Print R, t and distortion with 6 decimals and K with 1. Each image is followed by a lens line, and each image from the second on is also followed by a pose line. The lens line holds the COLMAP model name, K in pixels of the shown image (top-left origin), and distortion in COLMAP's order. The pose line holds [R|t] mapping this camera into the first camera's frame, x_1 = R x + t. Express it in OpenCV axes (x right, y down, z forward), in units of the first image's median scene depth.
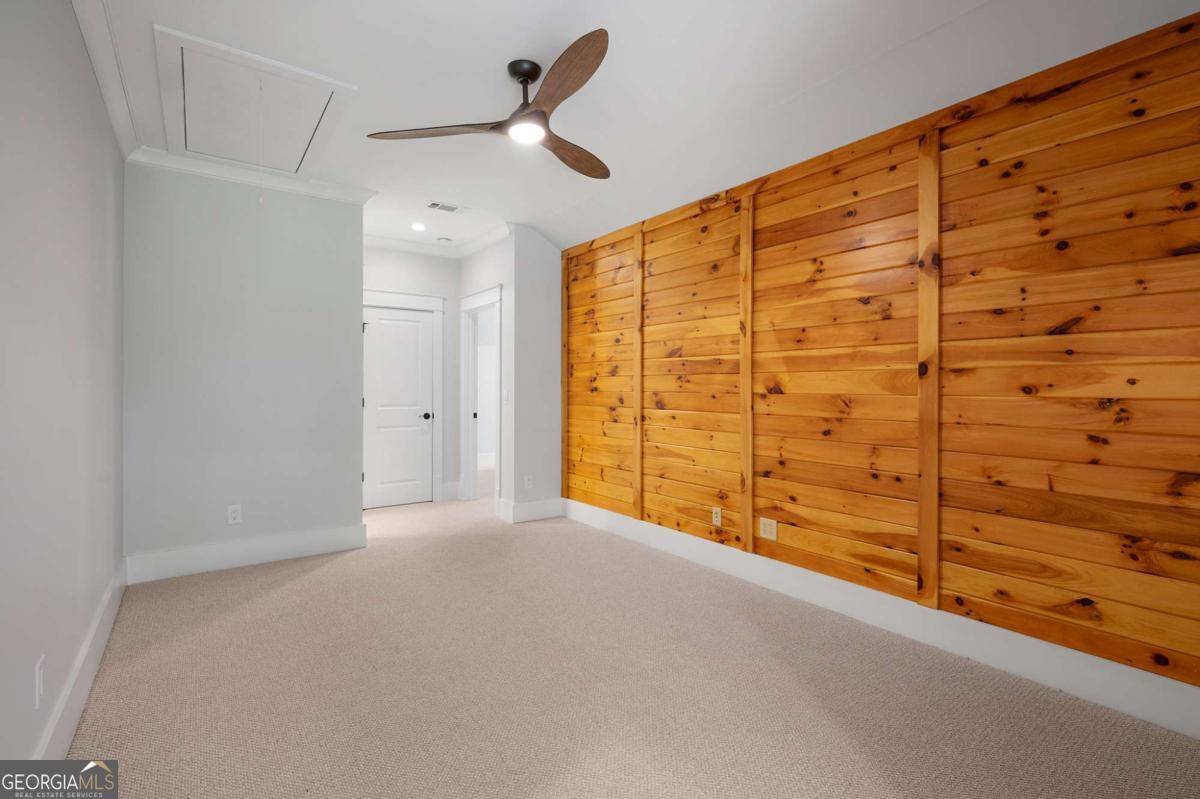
lens RADIAL K [[549.1, 0, 598.7], [0, 549.1, 393.4], [0, 0, 1]] dist [0.001114, 0.000013]
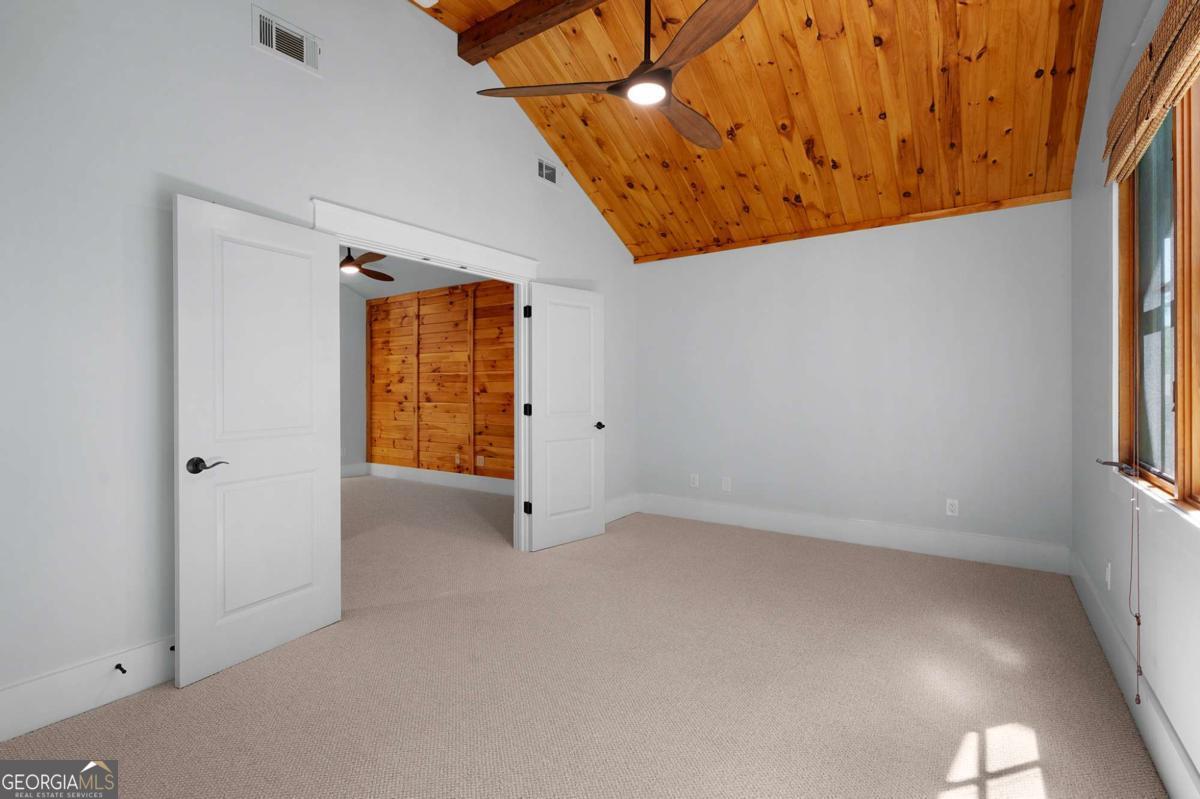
lens RADIAL K [[549.1, 0, 607.3], [0, 549.1, 396.2], [0, 0, 1]] dist [0.001114, 0.000013]
pose [[0.940943, -0.001980, 0.338560, 0.056743], [0.003861, 0.999981, -0.004885, 0.020428], [-0.338544, 0.005903, 0.940932, -0.822815]]
